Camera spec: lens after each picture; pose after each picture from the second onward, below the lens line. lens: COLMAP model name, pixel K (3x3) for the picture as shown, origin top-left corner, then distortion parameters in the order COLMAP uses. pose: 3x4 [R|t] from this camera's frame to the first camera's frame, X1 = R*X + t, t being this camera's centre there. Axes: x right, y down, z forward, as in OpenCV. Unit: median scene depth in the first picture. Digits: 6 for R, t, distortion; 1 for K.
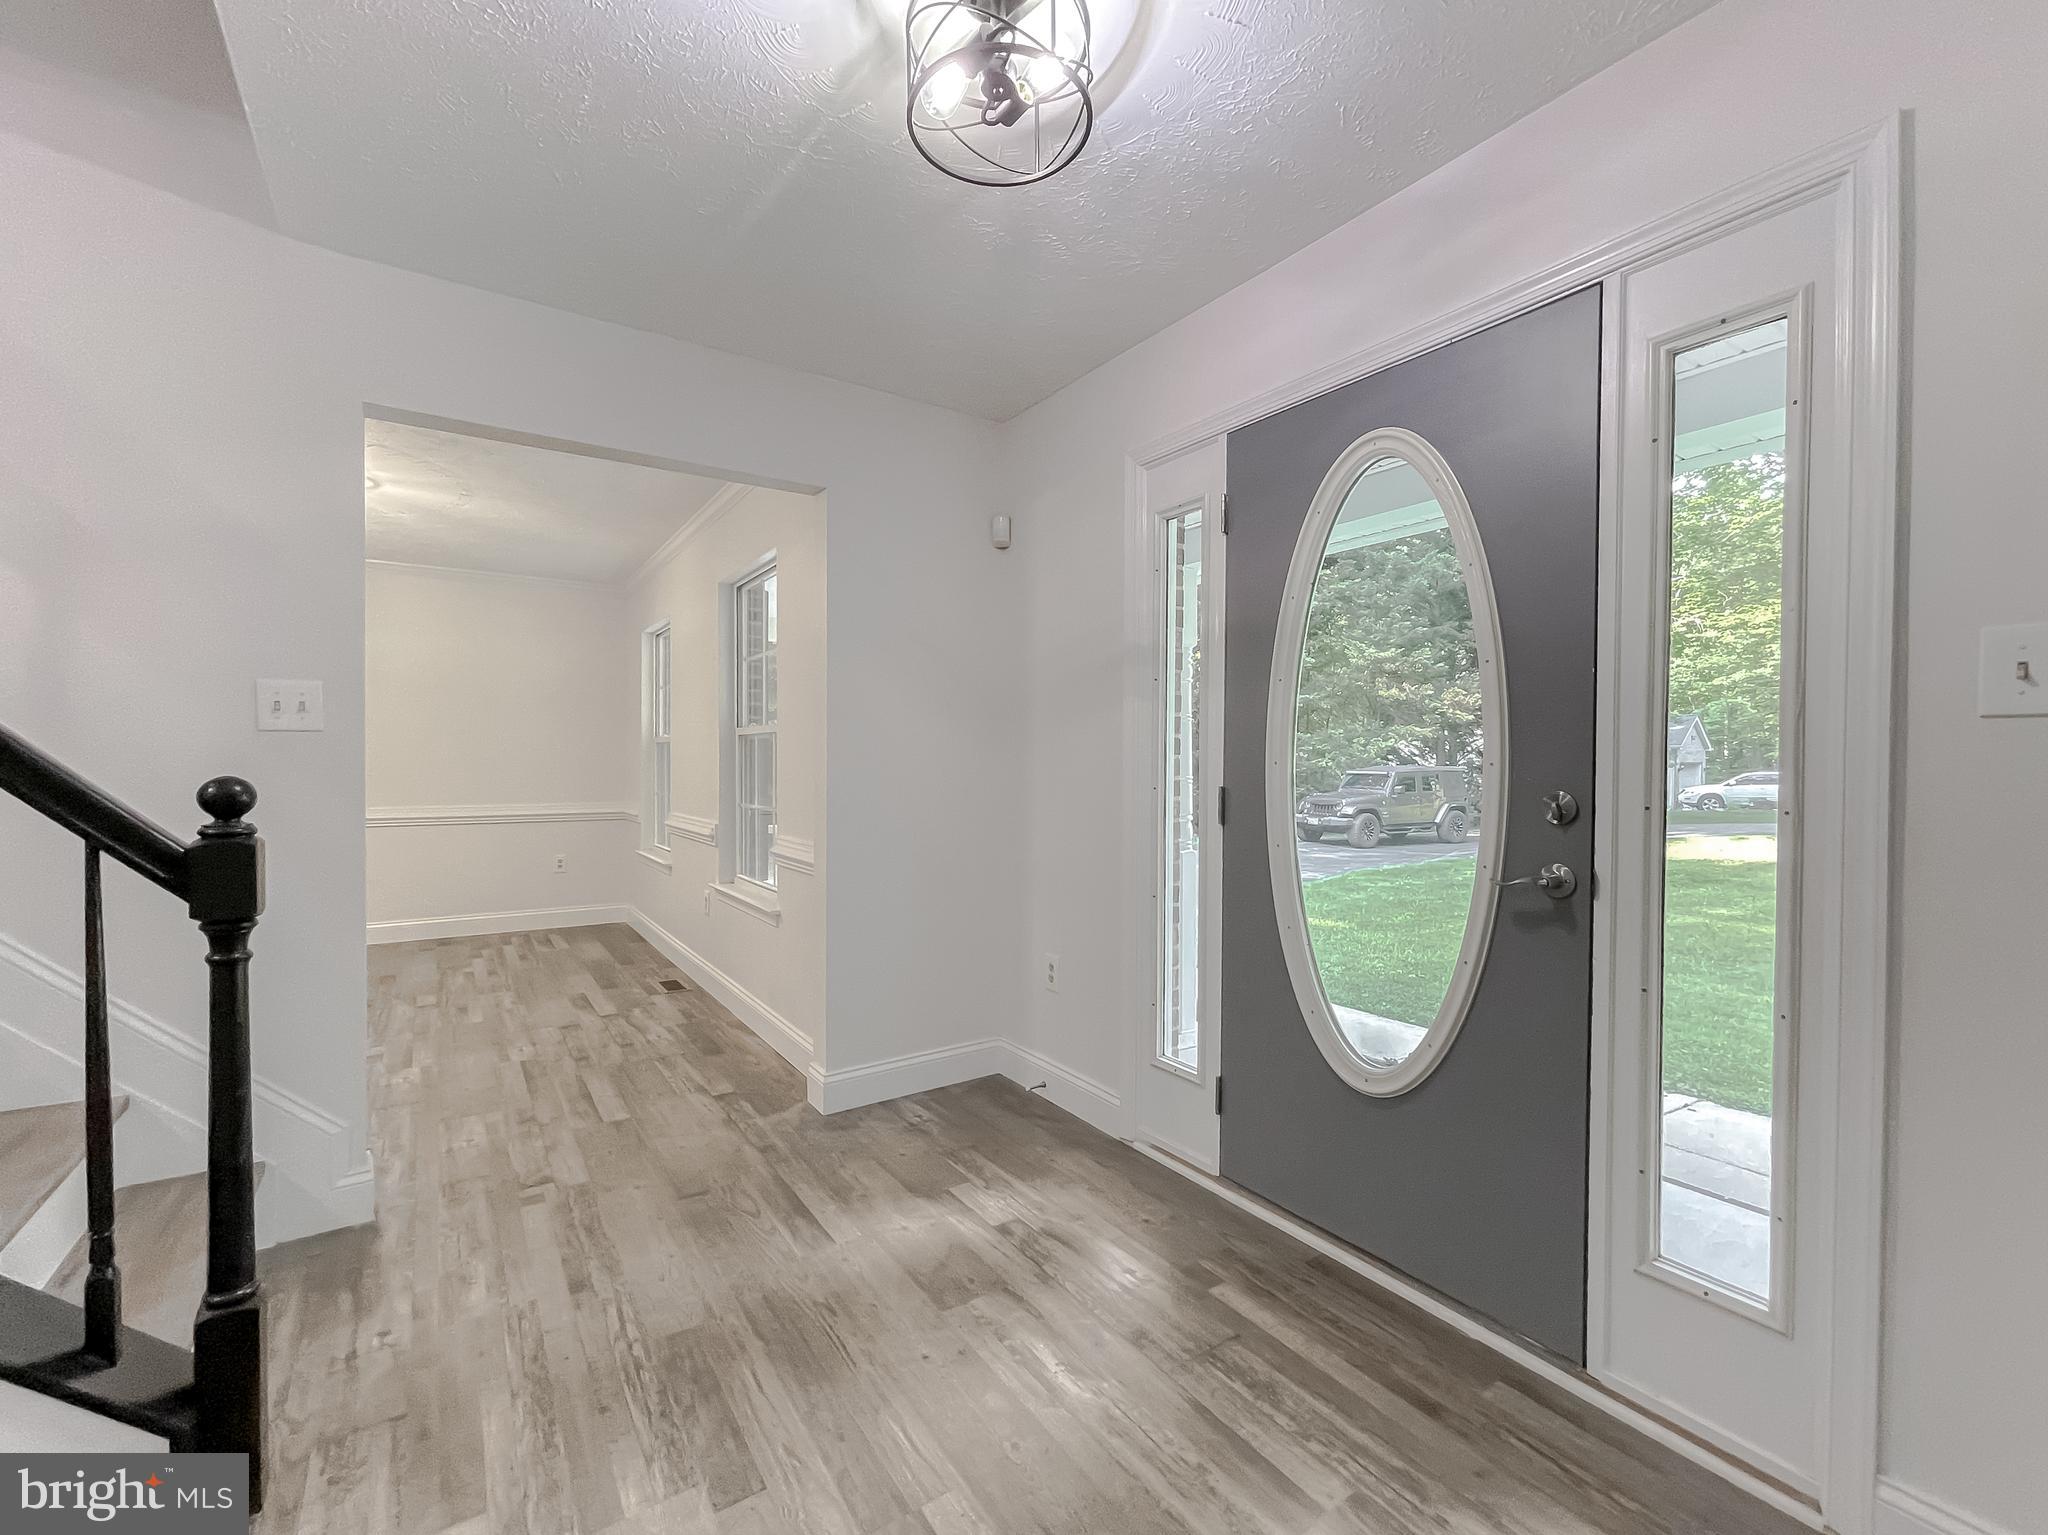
lens RADIAL K [[856.4, 0, 1018.9], [0, 856.4, 775.1], [0, 0, 1]] dist [-0.003989, 0.000485]
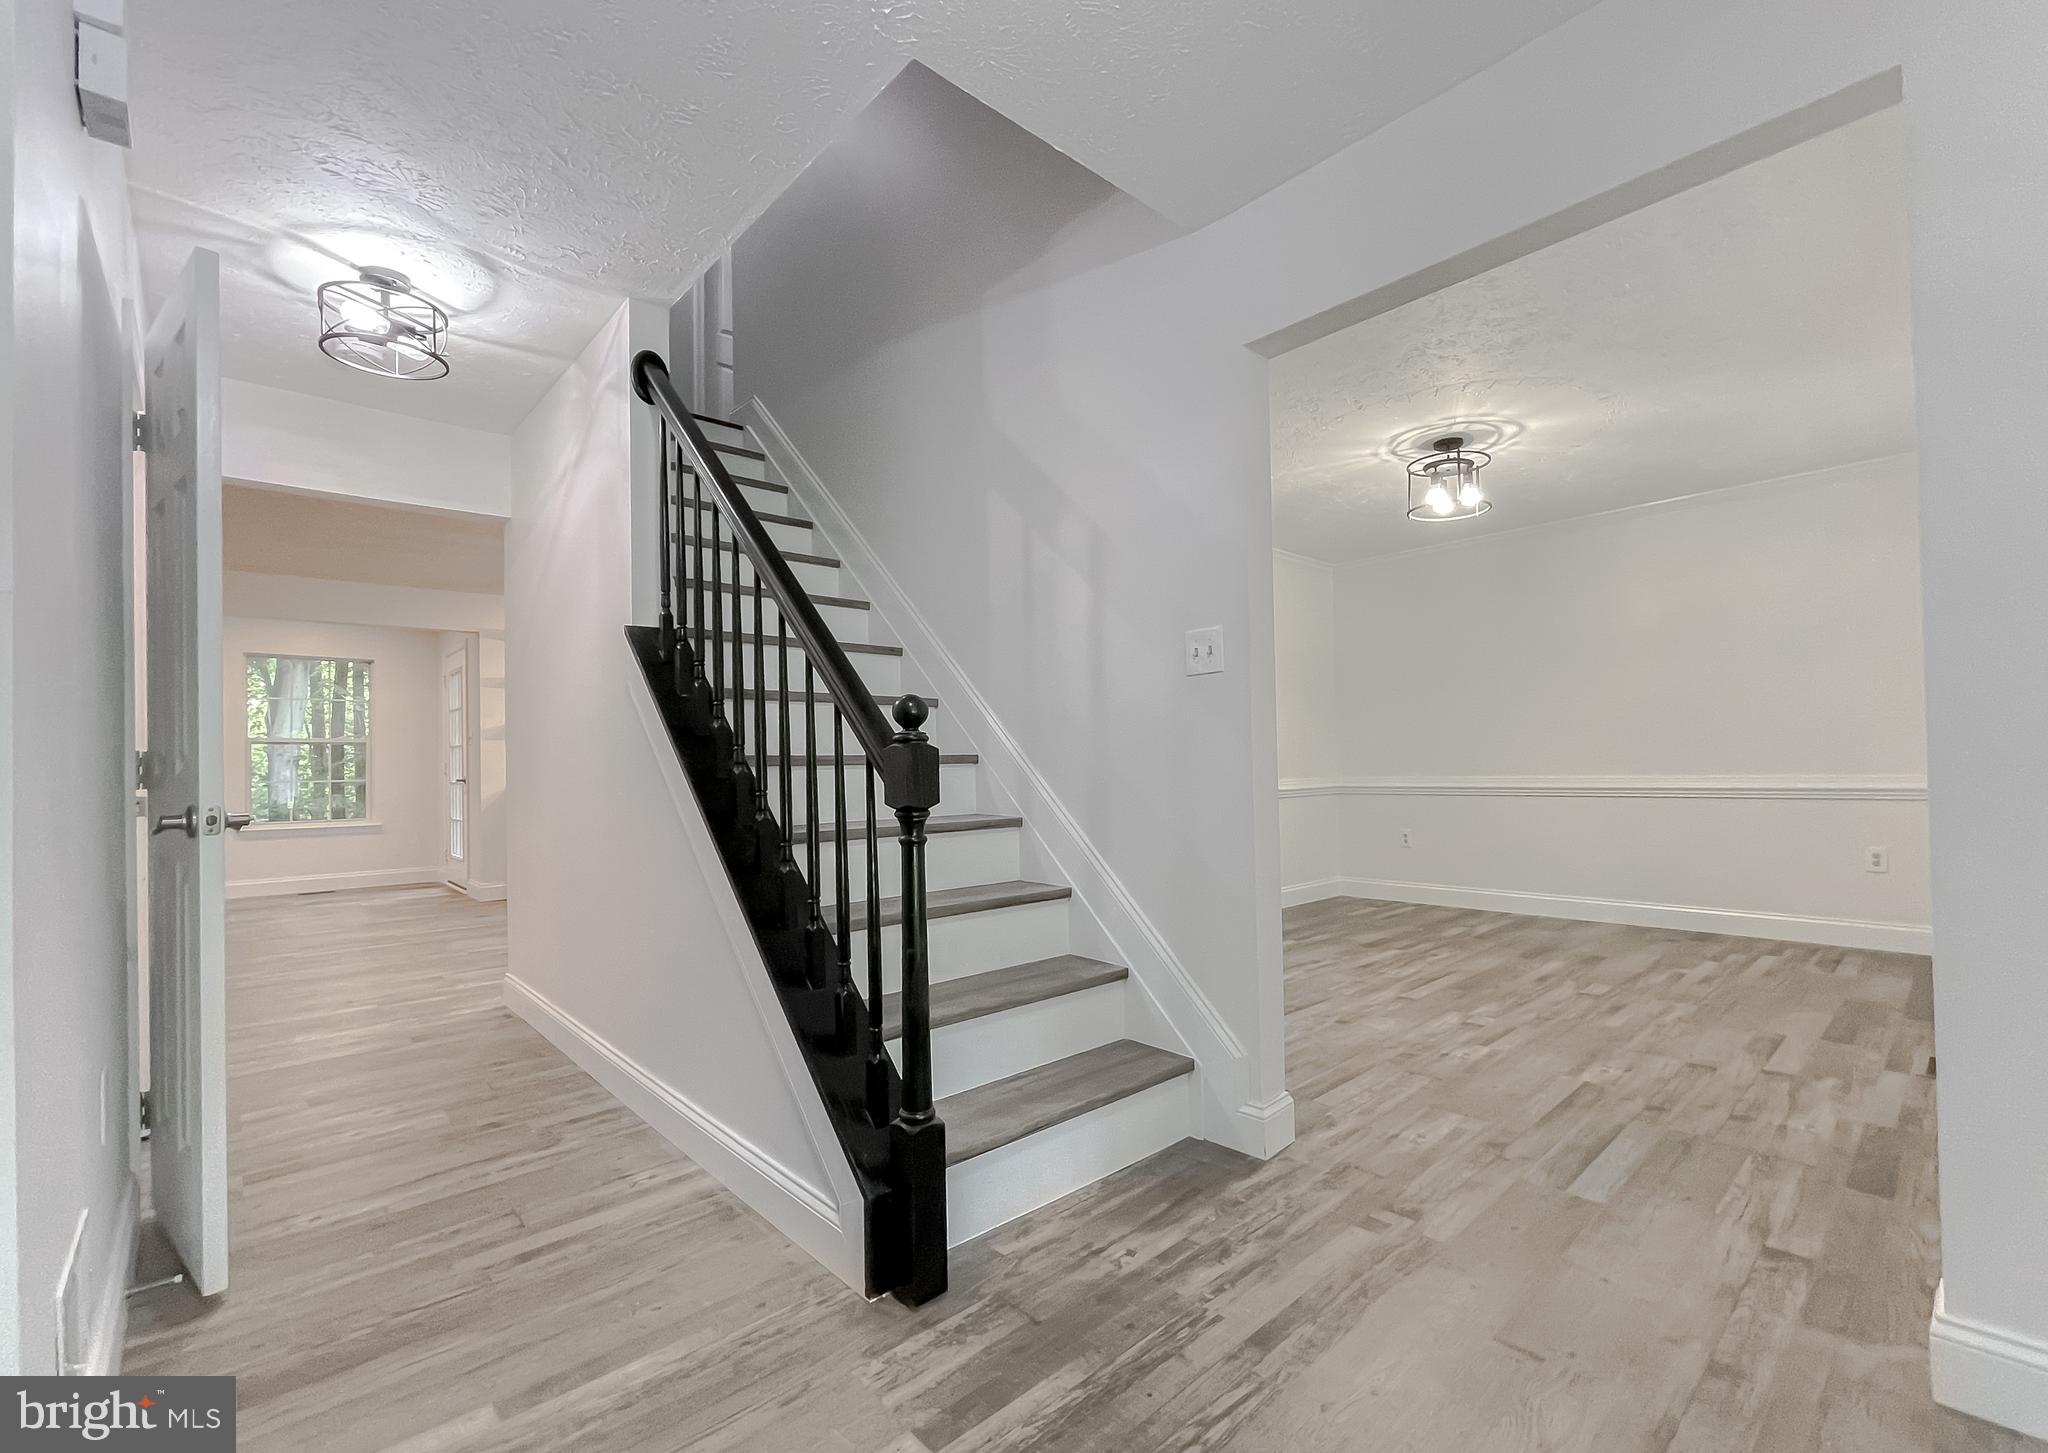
lens RADIAL K [[885.7, 0, 1050.3], [0, 885.7, 751.6], [0, 0, 1]] dist [-0.001139, 0.000742]
pose [[0.153086, -0.025944, -0.987872, 0.172276], [0.011228, 0.999636, -0.024513, 0.053152], [0.988149, -0.007339, 0.153322, 0.448807]]
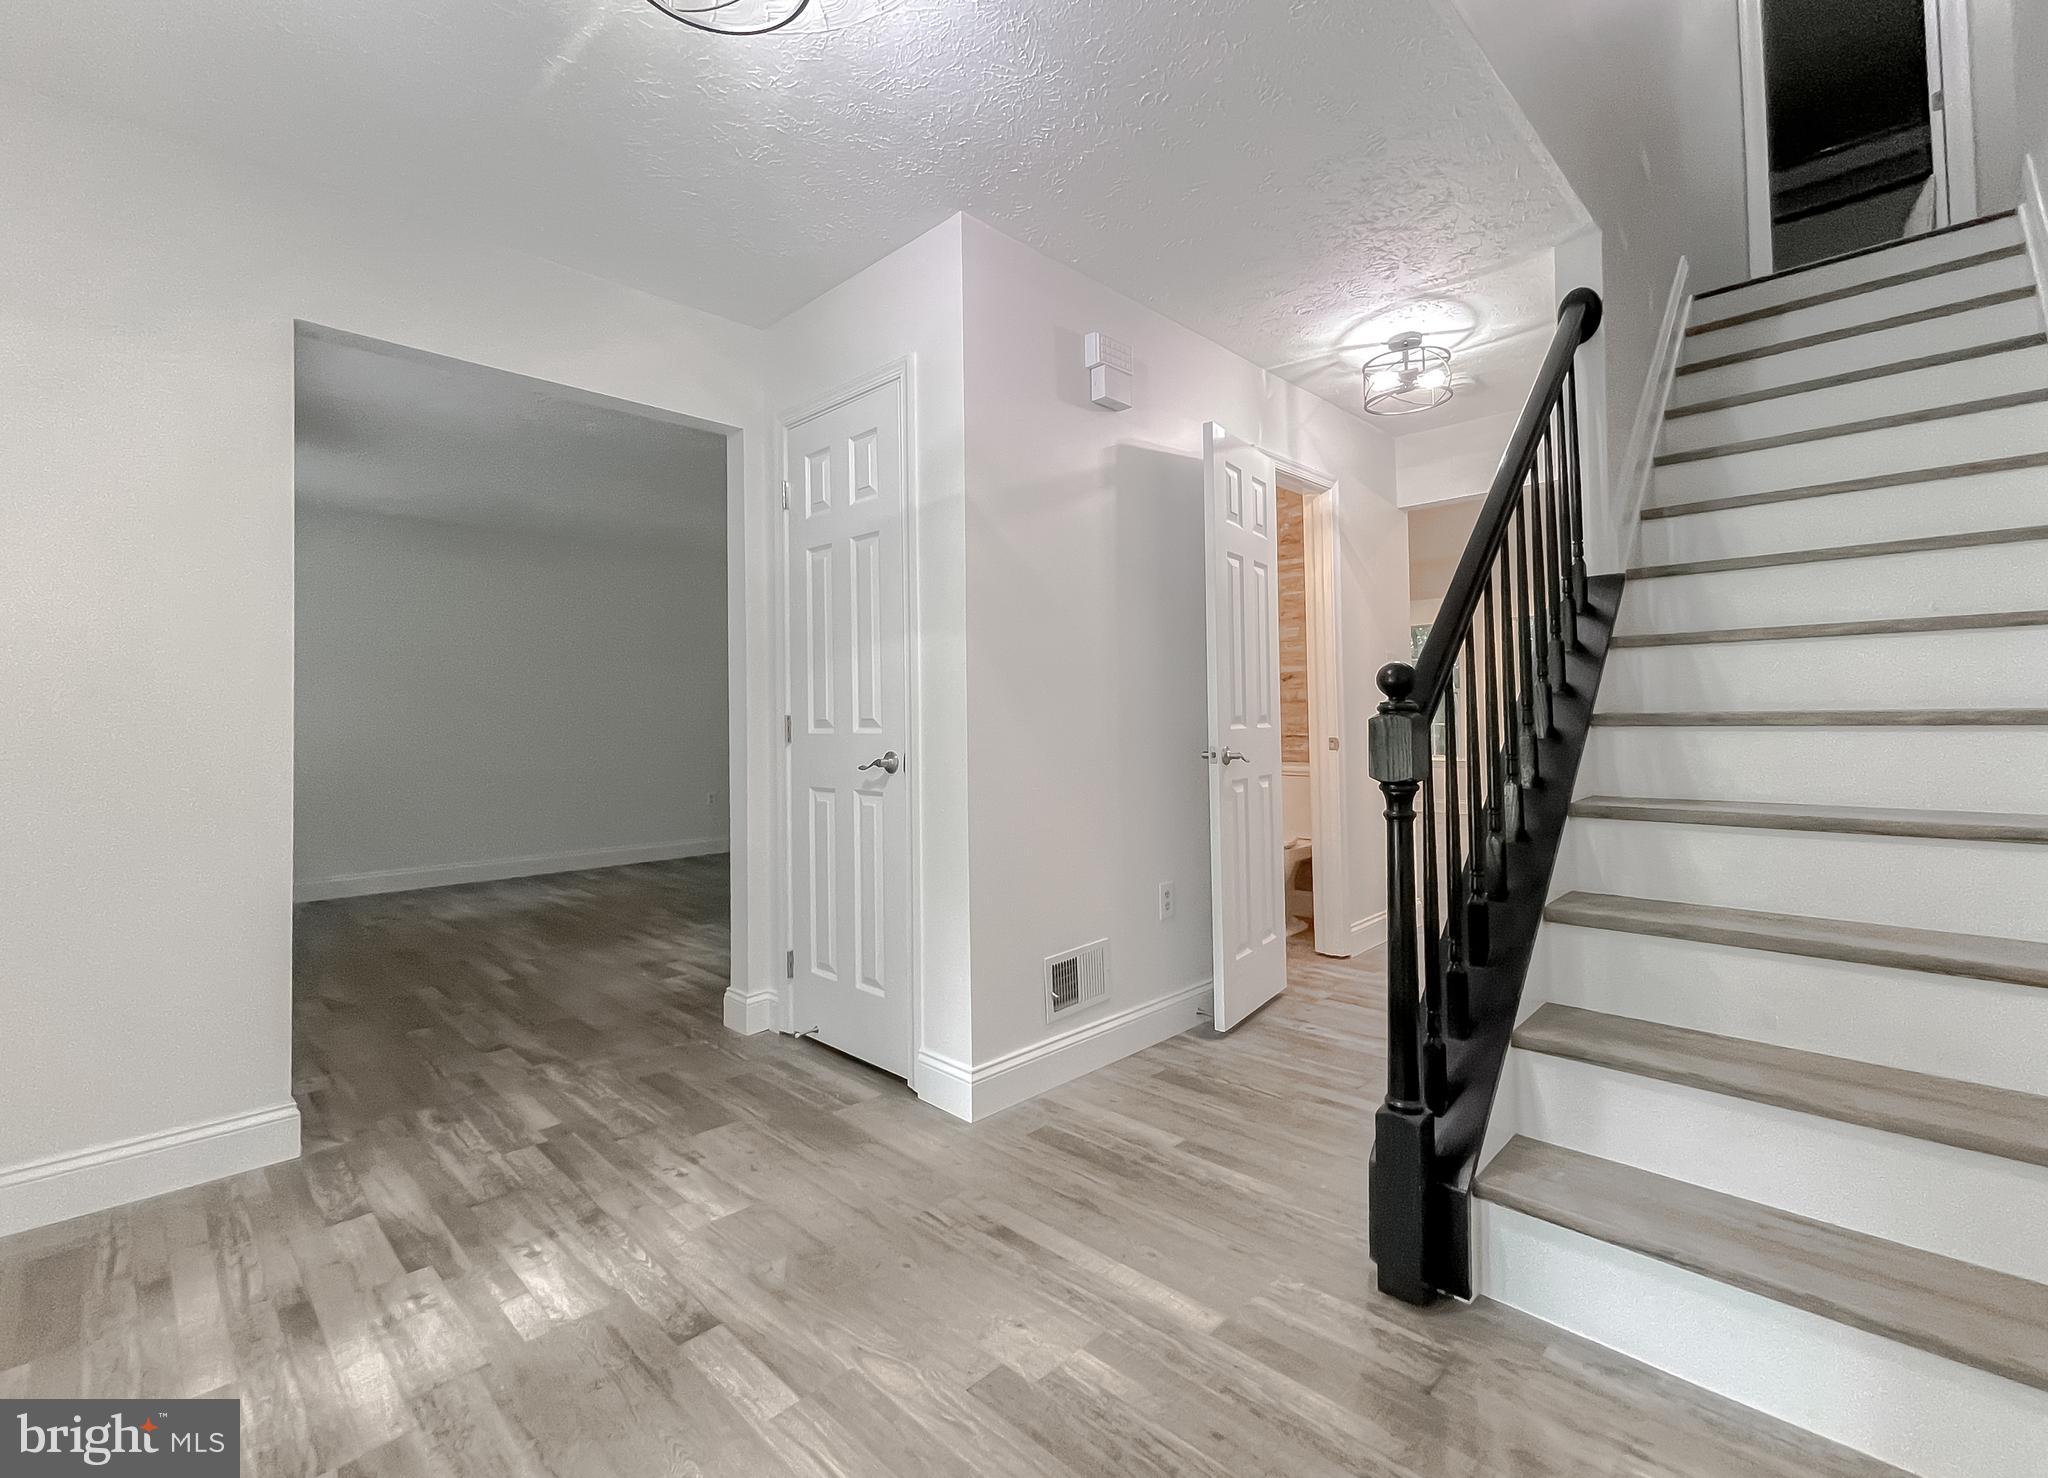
lens RADIAL K [[910.7, 0, 1016.7], [0, 910.7, 696.8], [0, 0, 1]] dist [-0.000653, 0.000057]
pose [[-0.979660, -0.002340, -0.200651, -0.066983], [0.001575, 0.999812, -0.019348, 0.031697], [0.200658, -0.019270, -0.979472, 0.961875]]
